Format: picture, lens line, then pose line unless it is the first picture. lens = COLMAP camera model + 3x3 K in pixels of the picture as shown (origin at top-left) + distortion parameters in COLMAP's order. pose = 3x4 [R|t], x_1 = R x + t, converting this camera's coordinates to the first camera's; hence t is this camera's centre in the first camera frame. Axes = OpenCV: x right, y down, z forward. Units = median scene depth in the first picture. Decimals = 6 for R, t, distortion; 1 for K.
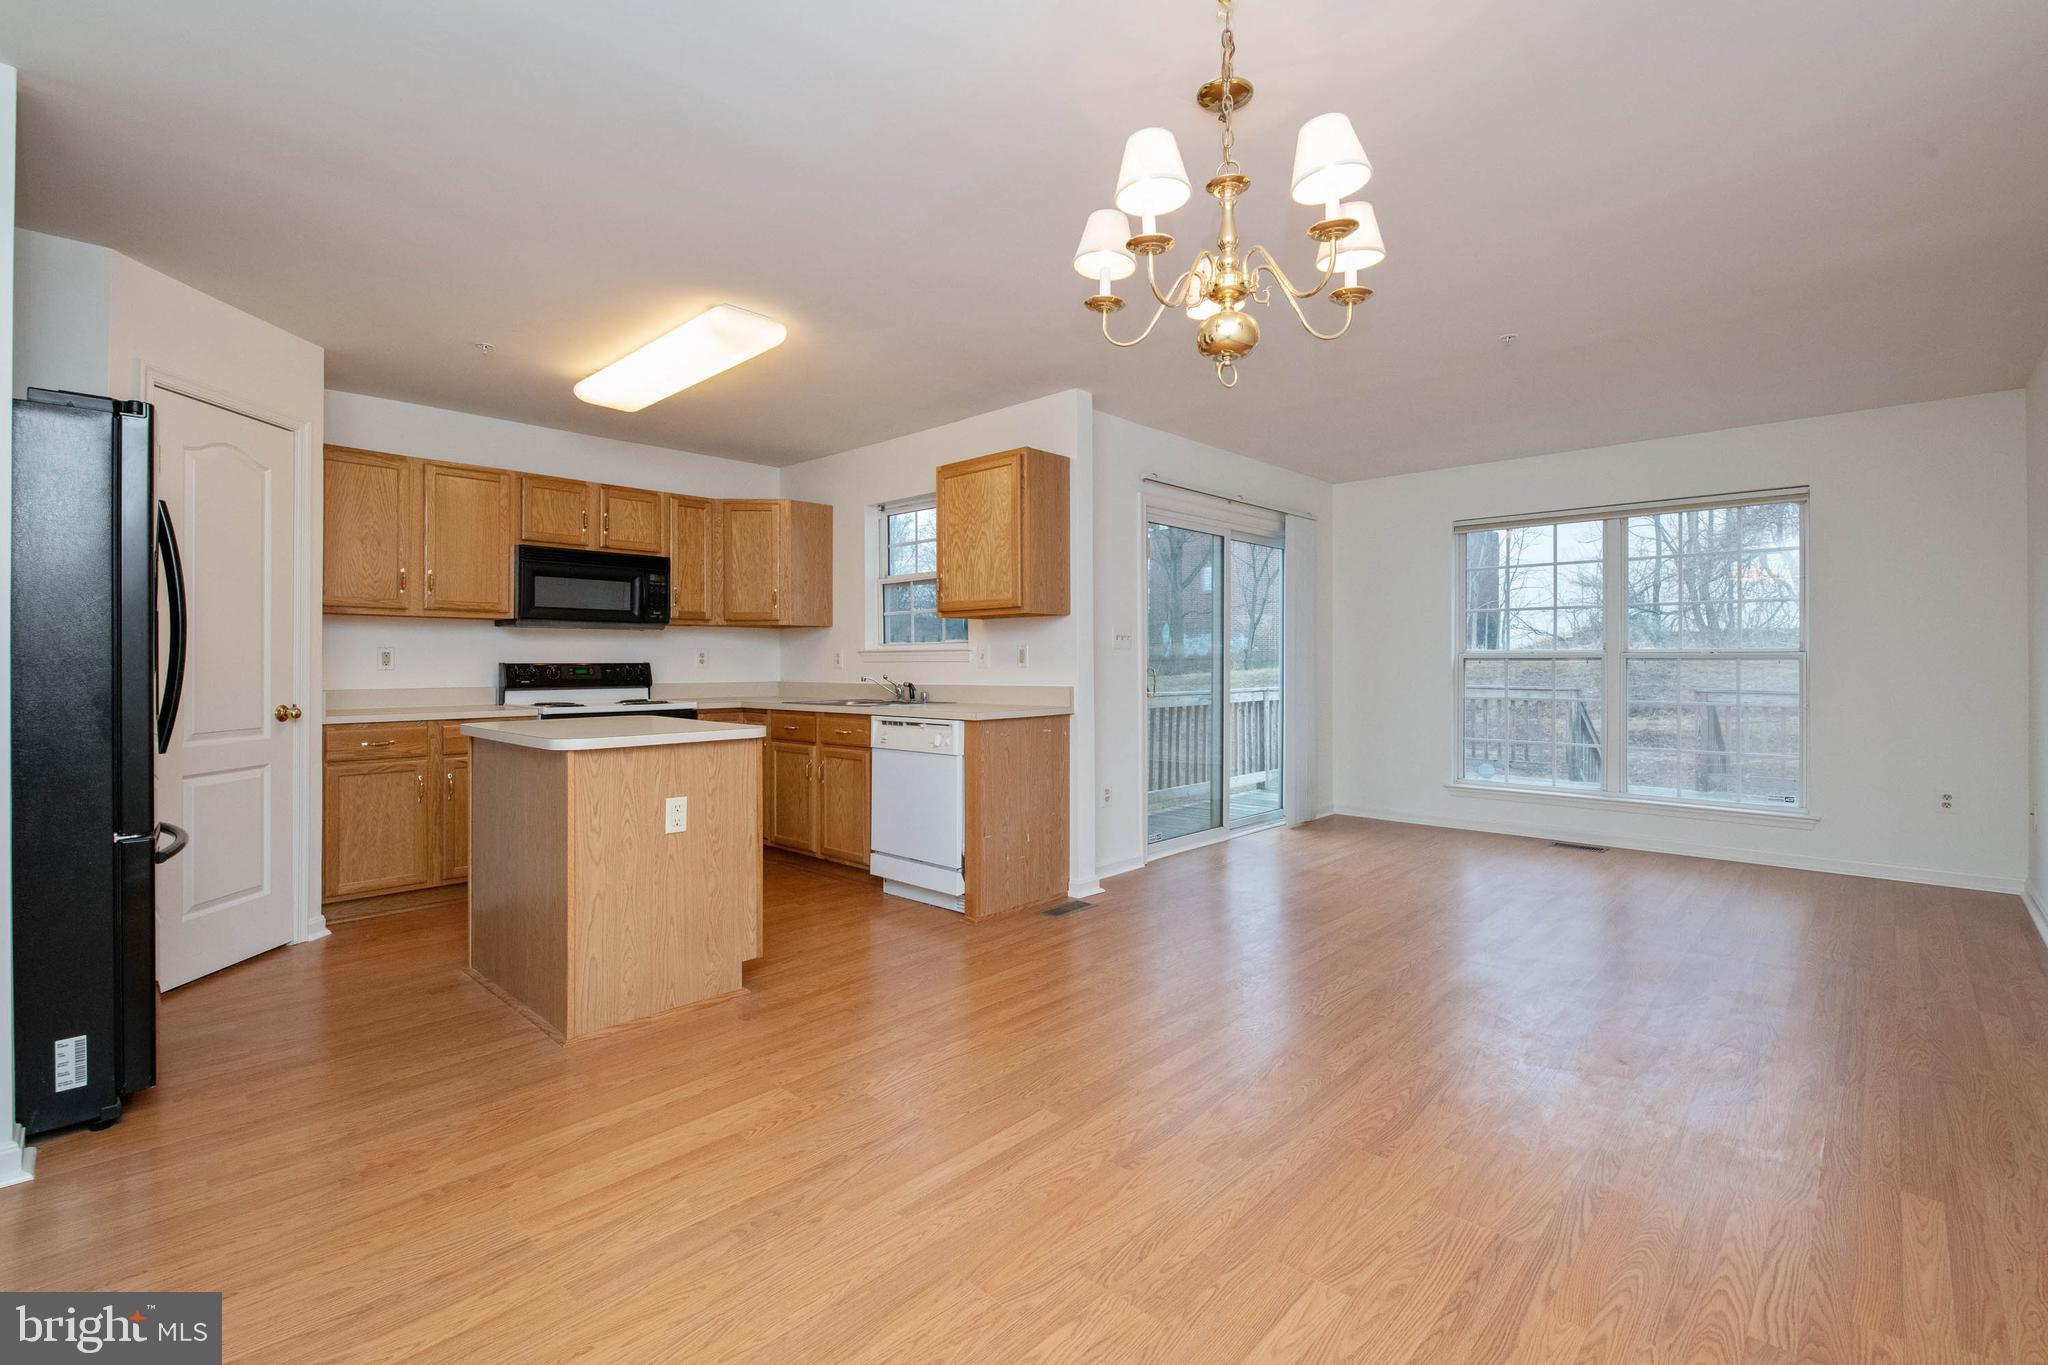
lens RADIAL K [[824.1, 0, 1062.0], [0, 824.1, 664.4], [0, 0, 1]] dist [-0.003386, -0.001376]
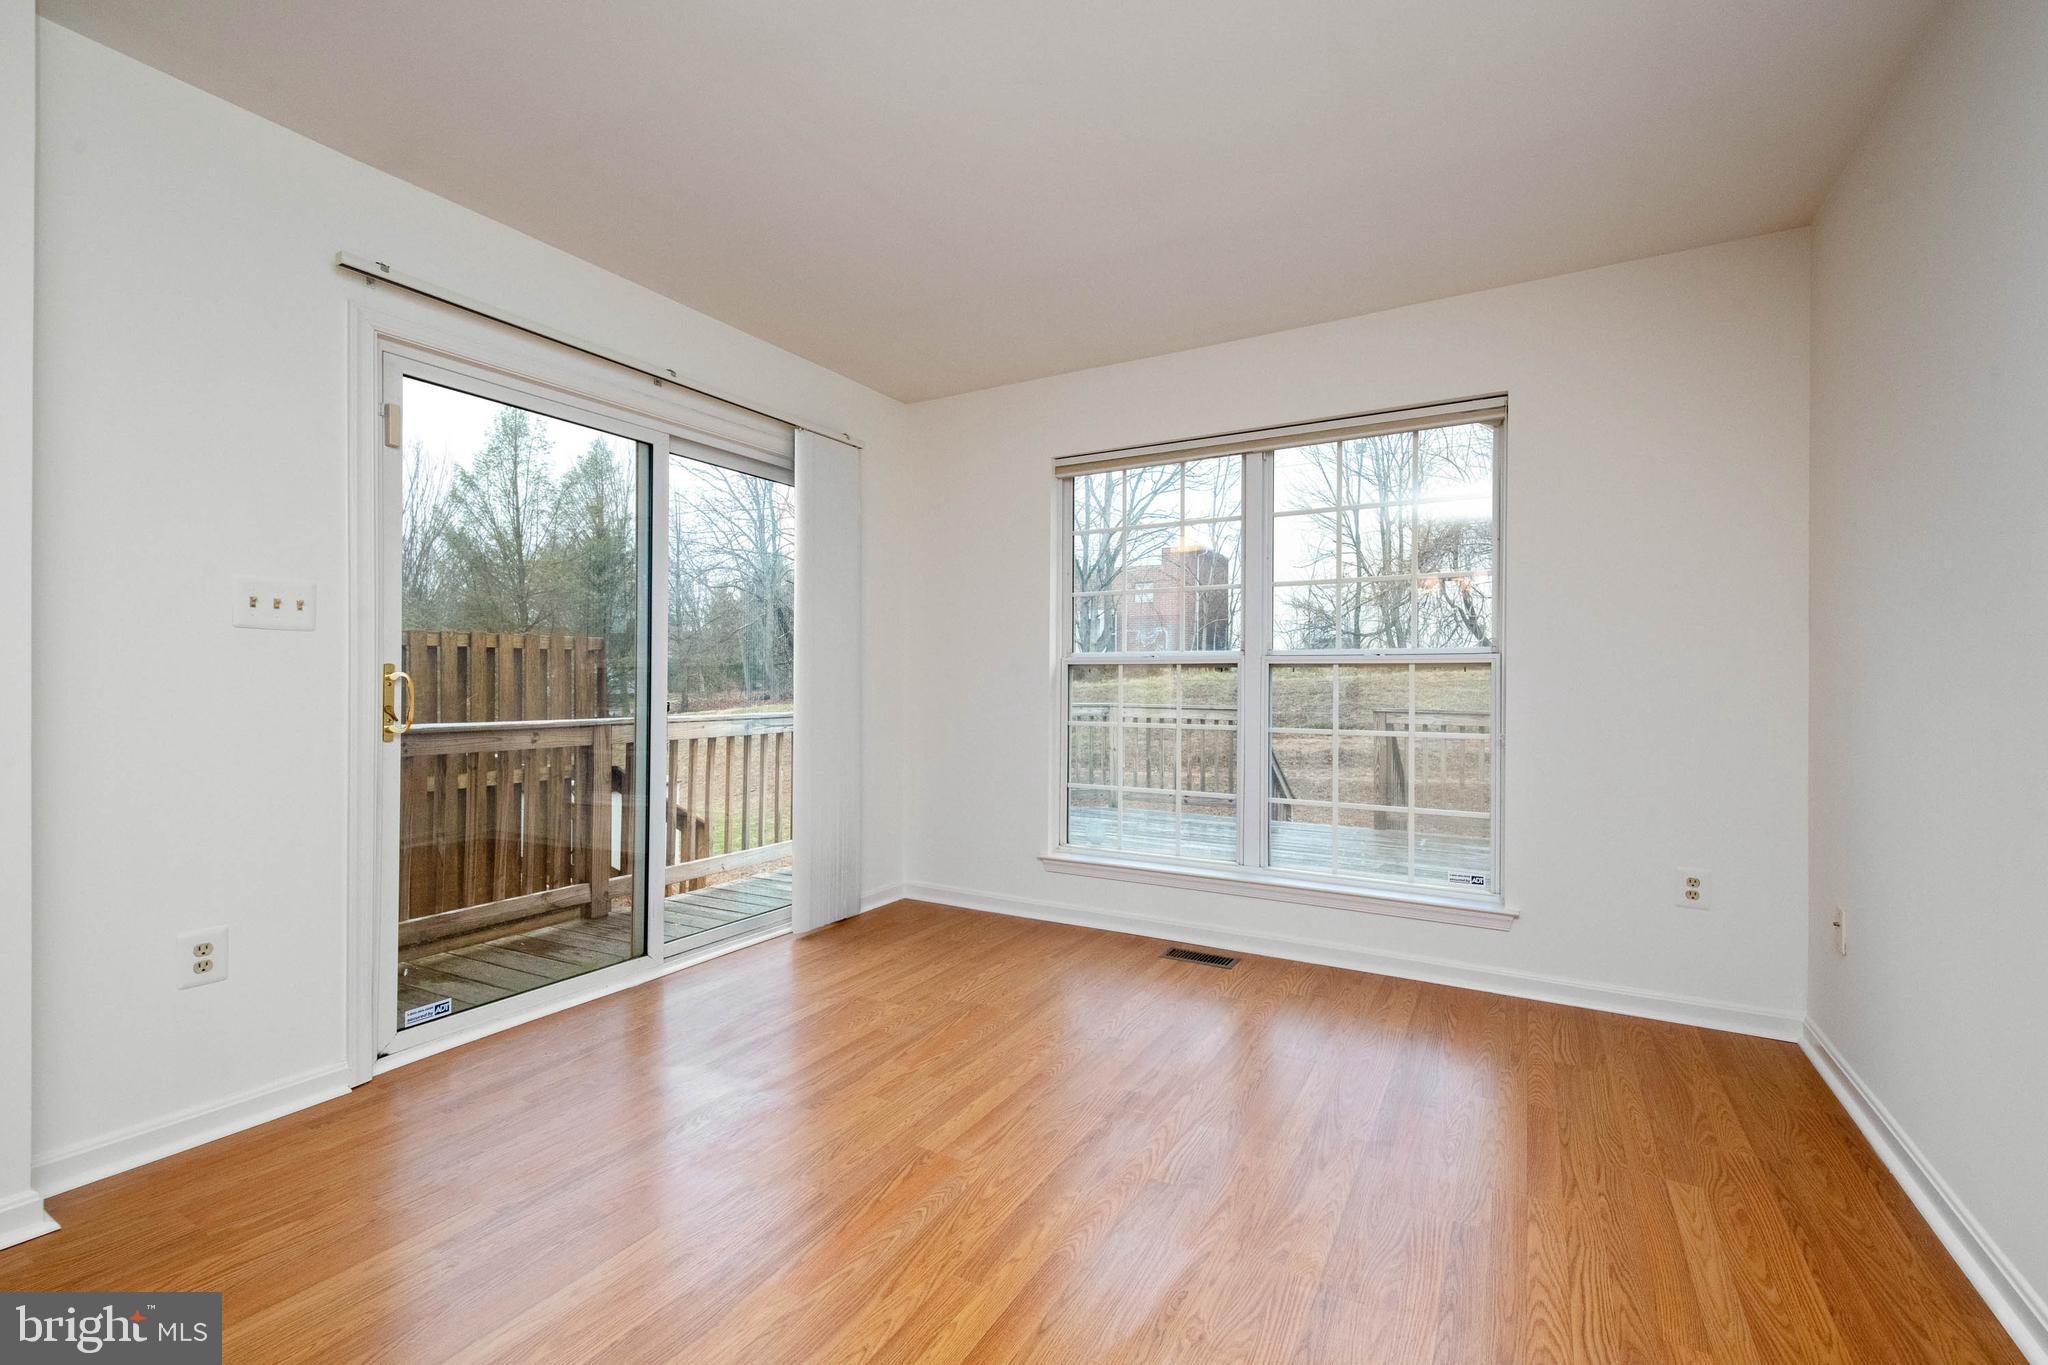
lens RADIAL K [[886.9, 0, 1040.9], [0, 886.9, 684.4], [0, 0, 1]] dist [0.003492, -0.000104]
pose [[0.960340, 0.003770, 0.278806, 0.287350], [-0.004506, 0.999988, 0.001996, 0.007996], [-0.278795, -0.003173, 0.960345, 0.339982]]
